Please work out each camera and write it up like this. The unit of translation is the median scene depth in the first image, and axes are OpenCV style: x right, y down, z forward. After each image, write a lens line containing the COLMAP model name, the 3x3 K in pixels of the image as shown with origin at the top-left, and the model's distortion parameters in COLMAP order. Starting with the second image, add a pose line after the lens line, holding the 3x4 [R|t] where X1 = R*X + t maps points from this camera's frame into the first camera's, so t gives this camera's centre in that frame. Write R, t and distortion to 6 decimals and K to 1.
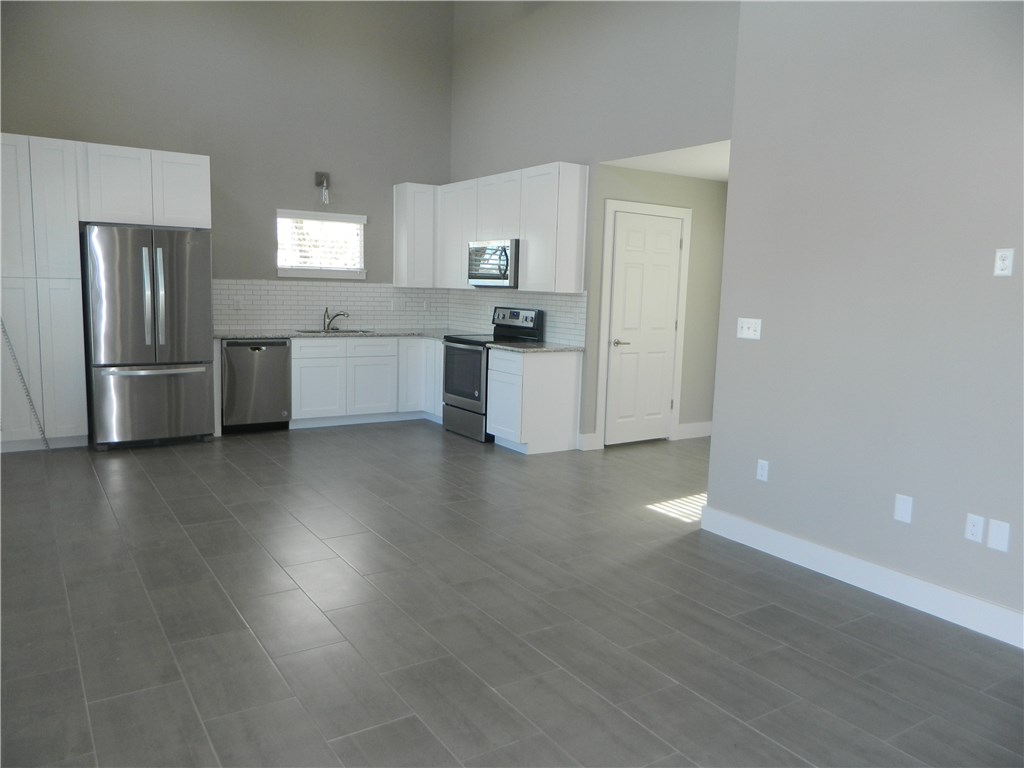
lens RADIAL K [[761.3, 0, 513.5], [0, 761.3, 382.2], [0, 0, 1]] dist [0.008103, 0.002239]
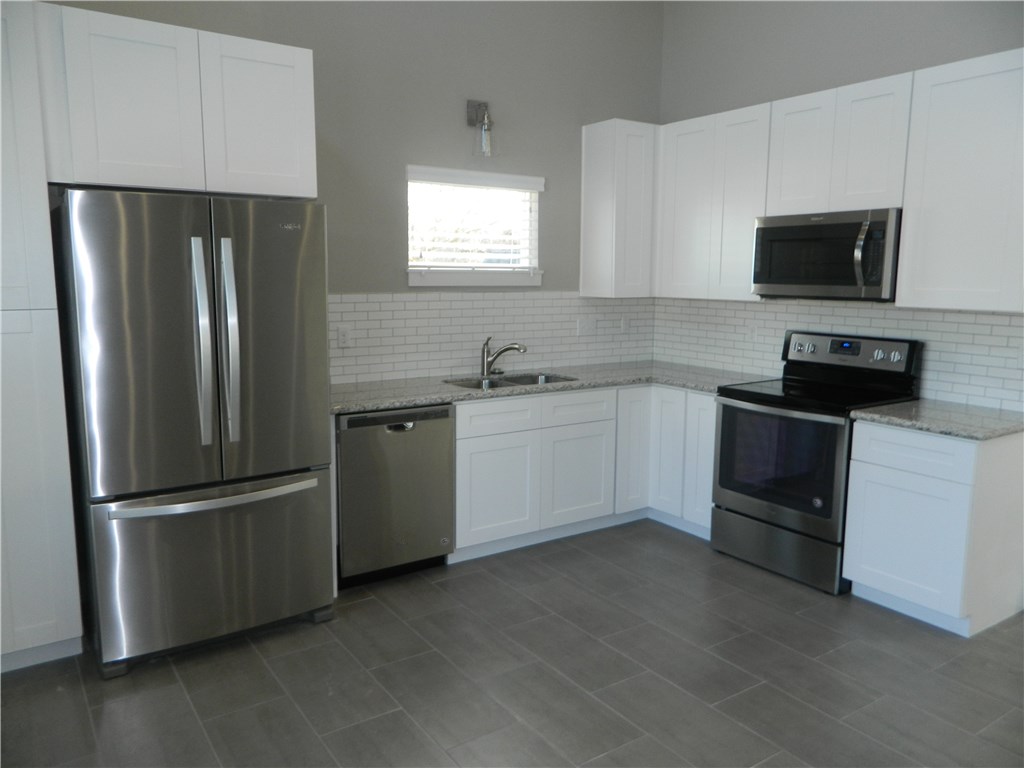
lens RADIAL K [[761.3, 0, 513.5], [0, 761.3, 382.2], [0, 0, 1]] dist [0.008103, 0.002239]
pose [[0.999492, -0.022996, 0.022086, -0.251339], [0.022619, 0.999597, 0.017176, -0.076926], [-0.022473, -0.016667, 0.999609, 0.442443]]
